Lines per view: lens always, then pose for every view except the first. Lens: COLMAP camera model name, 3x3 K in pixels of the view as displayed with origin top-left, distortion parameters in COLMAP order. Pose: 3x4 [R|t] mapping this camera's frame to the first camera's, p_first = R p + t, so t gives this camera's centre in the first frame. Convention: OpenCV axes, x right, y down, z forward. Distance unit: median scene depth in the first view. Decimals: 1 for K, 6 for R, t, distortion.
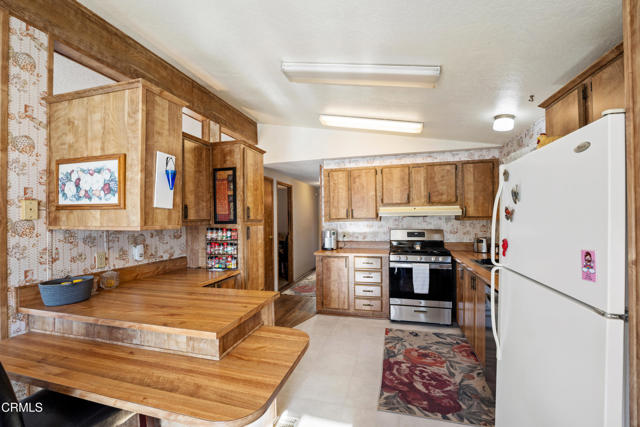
lens RADIAL K [[276.9, 0, 316.3], [0, 276.9, 216.3], [0, 0, 1]] dist [-0.020766, 0.000077]
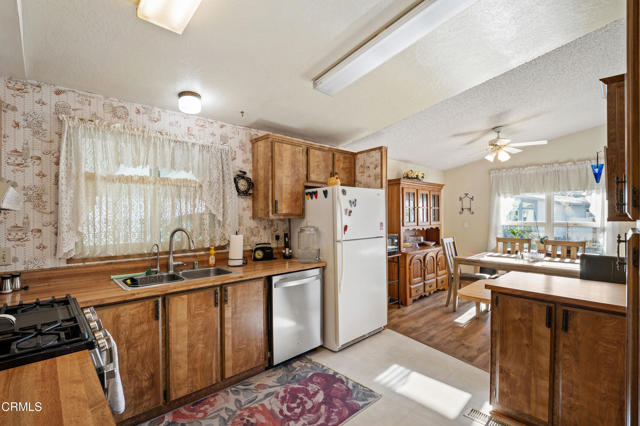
lens RADIAL K [[304.9, 0, 314.7], [0, 304.9, 211.1], [0, 0, 1]] dist [-0.013490, -0.000205]
pose [[-0.863425, 0.016883, 0.504195, -0.110143], [0.009436, 0.999805, -0.017319, 0.010599], [-0.504389, -0.010196, -0.863416, 1.559220]]
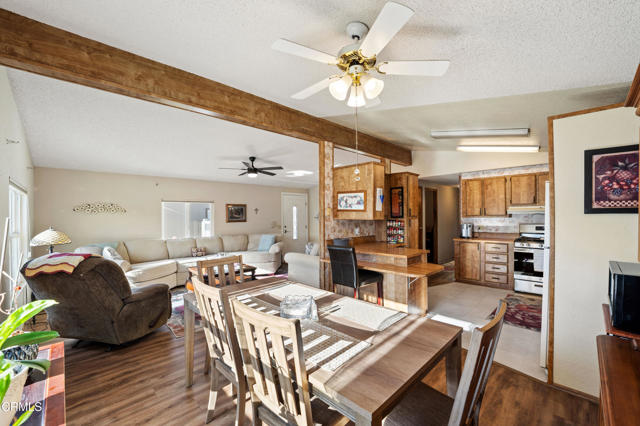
lens RADIAL K [[263.2, 0, 320.3], [0, 263.2, 215.4], [0, 0, 1]] dist [-0.019865, -0.000243]
pose [[0.873101, 0.005665, -0.487506, 0.076104], [0.000048, 0.999931, 0.011705, -0.010004], [0.487539, -0.010243, 0.873041, -0.773669]]
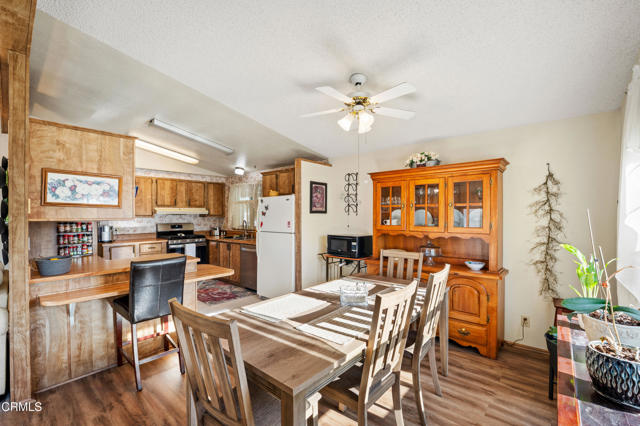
lens RADIAL K [[276.9, 0, 318.2], [0, 276.9, 215.5], [0, 0, 1]] dist [-0.020766, 0.000077]
pose [[0.435040, 0.006446, 0.900388, -0.959129], [-0.005738, 0.999974, -0.004386, 0.012229], [-0.900393, -0.003258, 0.435066, -0.482561]]
